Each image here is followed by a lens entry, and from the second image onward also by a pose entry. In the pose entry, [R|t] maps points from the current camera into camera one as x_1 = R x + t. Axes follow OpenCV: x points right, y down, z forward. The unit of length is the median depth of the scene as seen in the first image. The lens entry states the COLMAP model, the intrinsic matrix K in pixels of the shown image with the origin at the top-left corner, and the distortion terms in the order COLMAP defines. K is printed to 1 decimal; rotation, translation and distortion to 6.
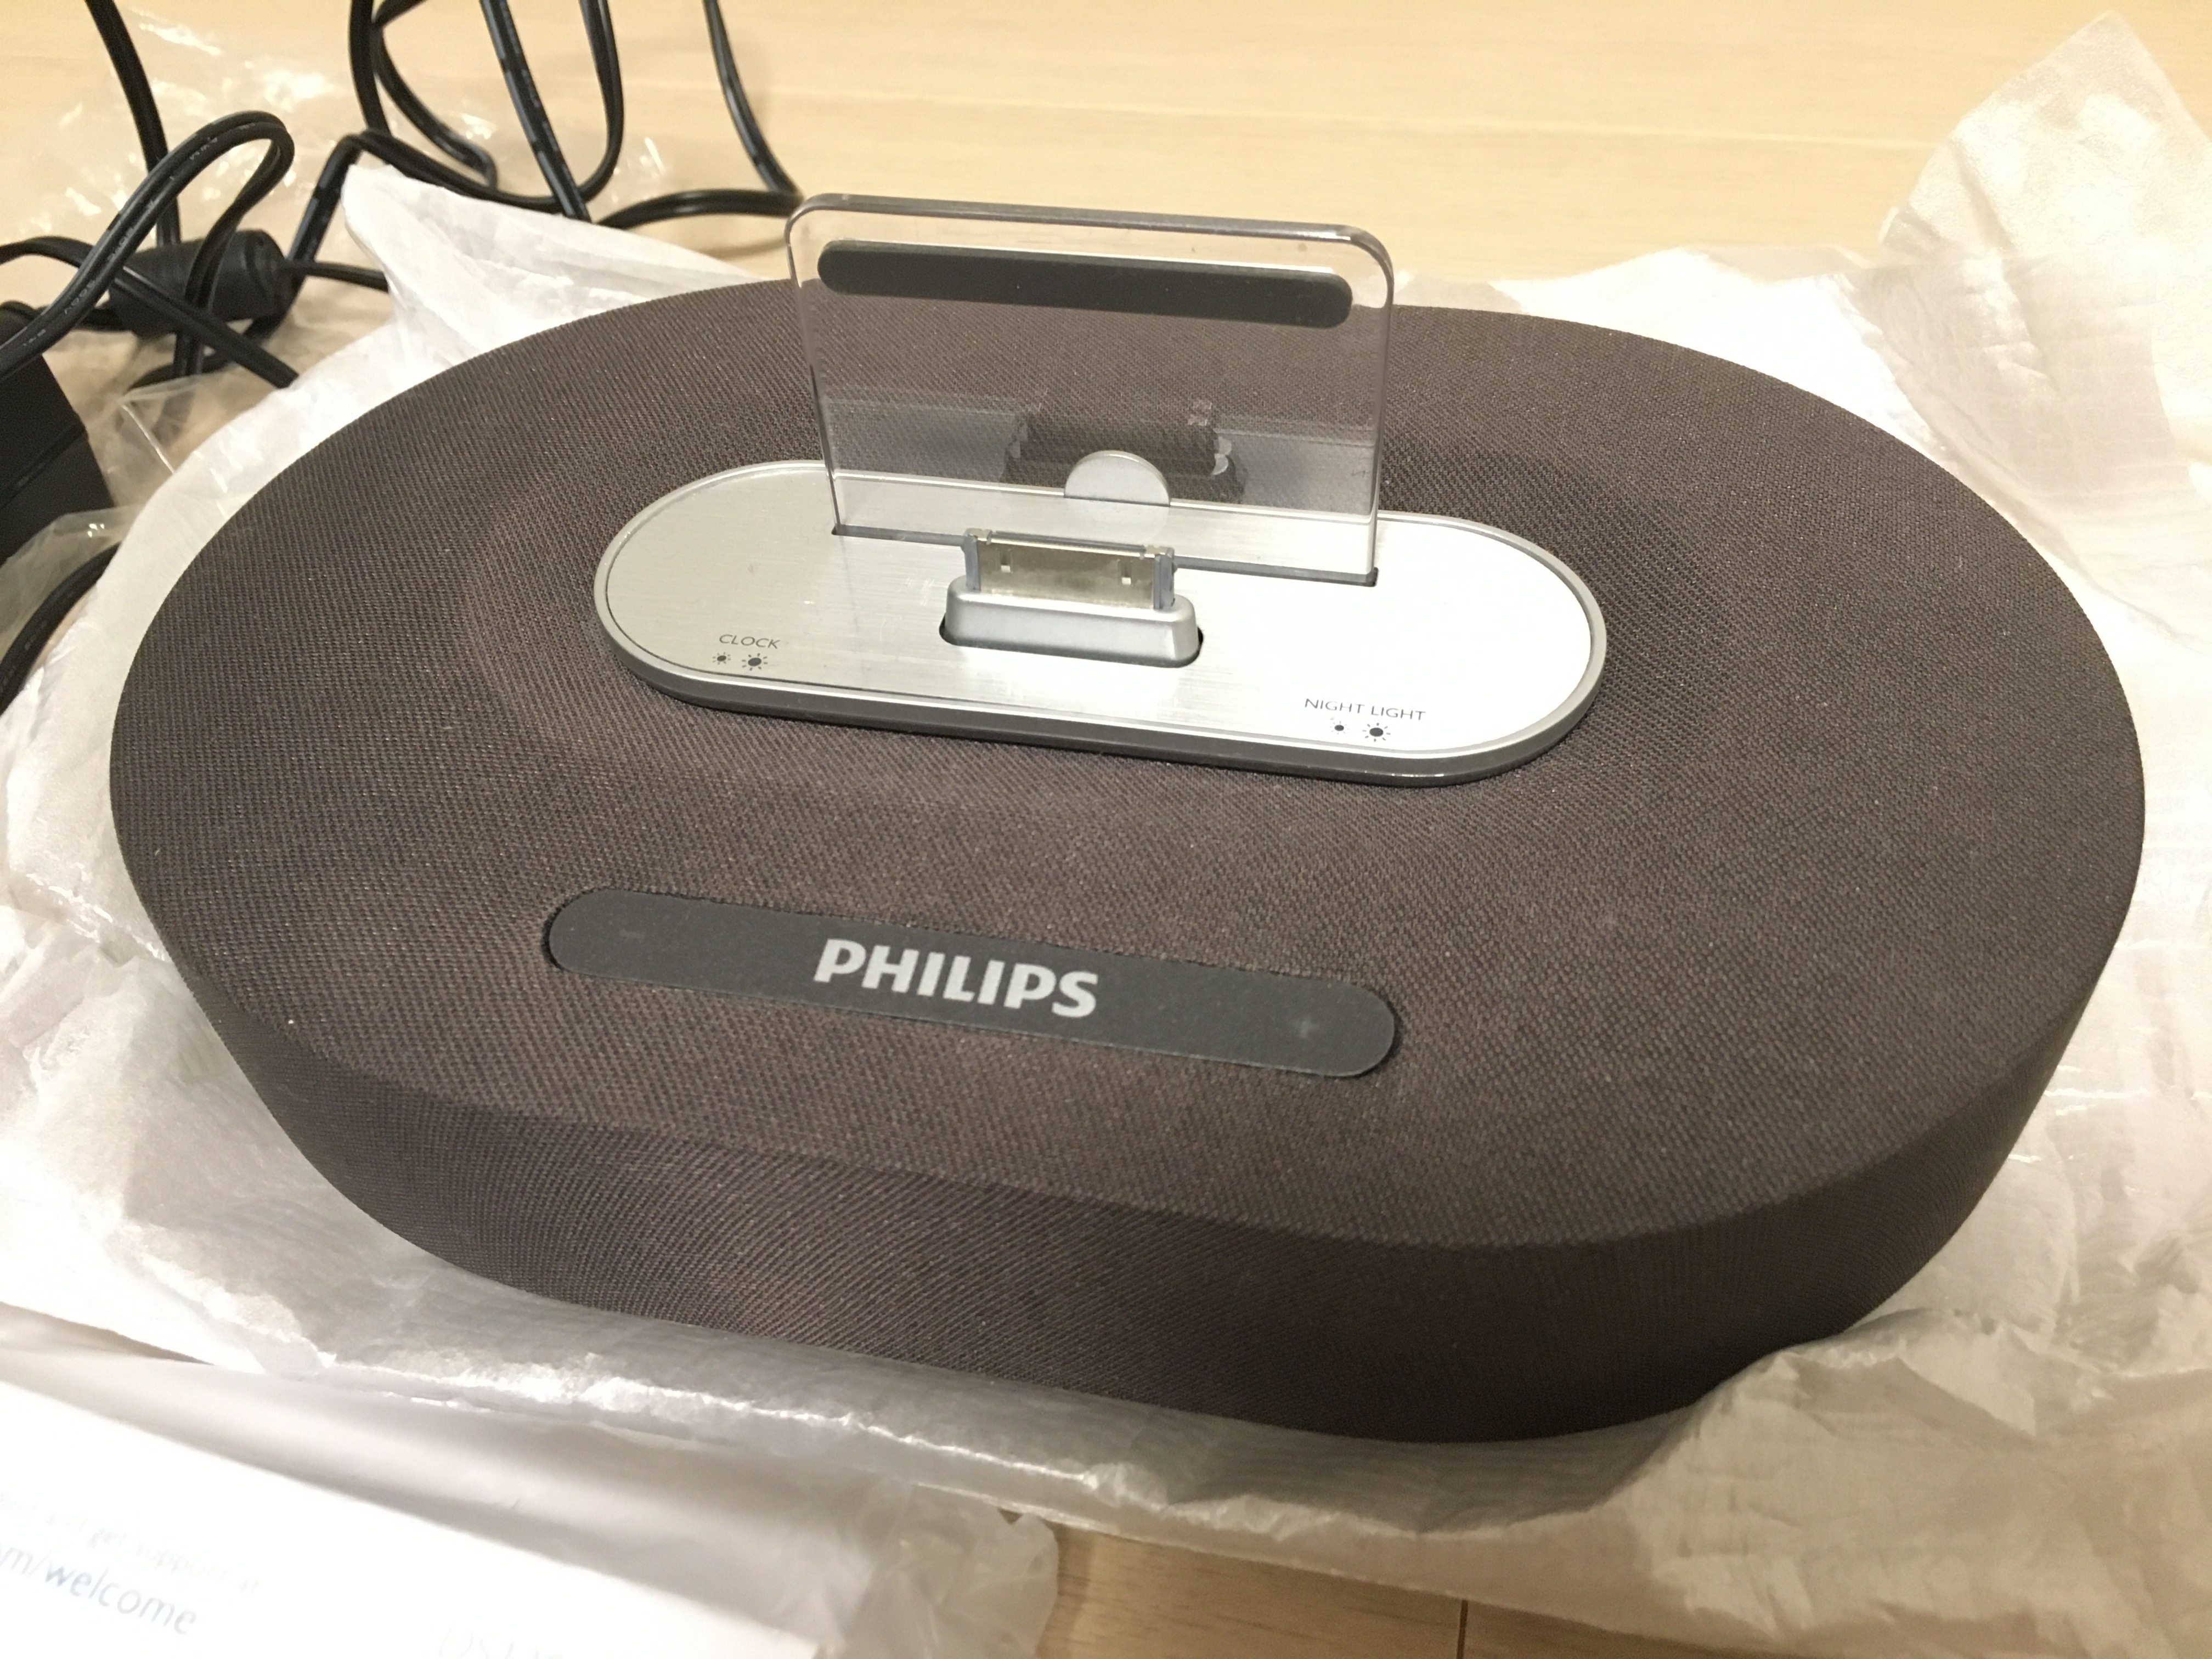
lens RADIAL K [[1885.8, 0, 1111.9], [0, 1885.8, 832.6], [0, 0, 1]] dist [0.001397, -0.051922]
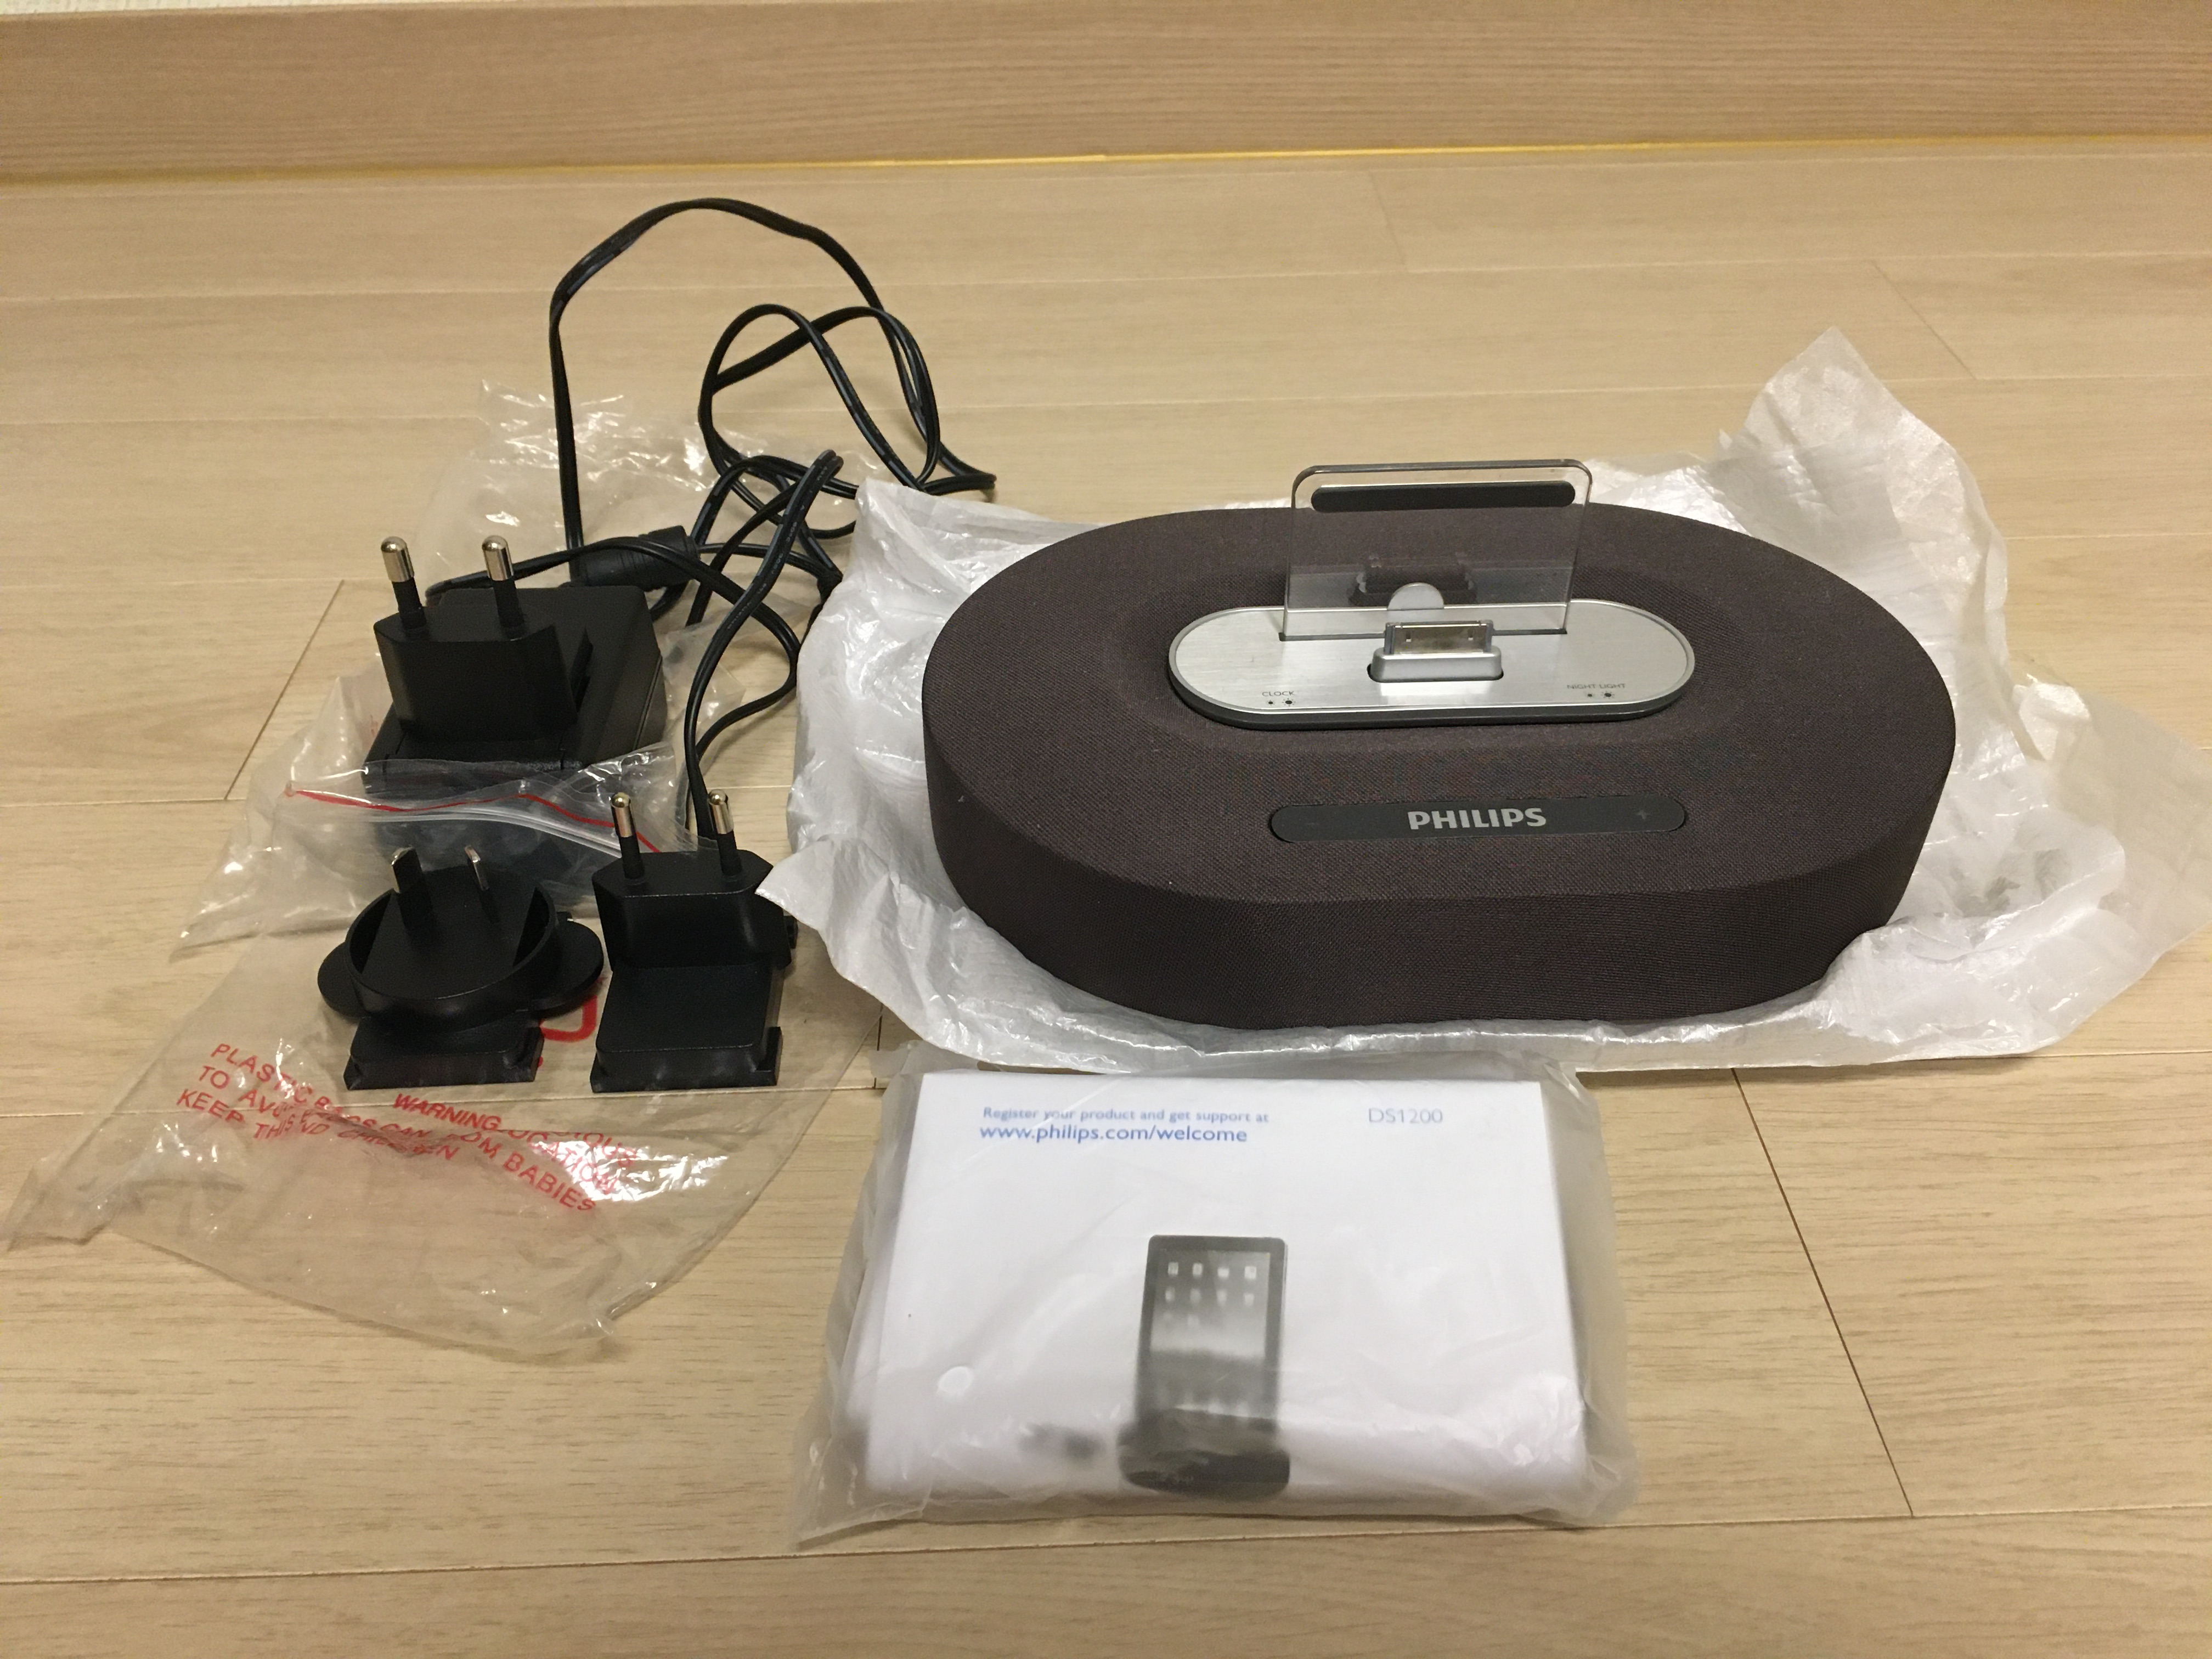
lens RADIAL K [[1885.8, 0, 1091.4], [0, 1885.8, 824.8], [0, 0, 1]] dist [0.001397, -0.051922]
pose [[0.968860, -0.122979, 0.214909, -0.806487], [0.149577, 0.982365, -0.112184, 0.216500], [-0.197323, 0.140836, 0.970170, -0.806826]]
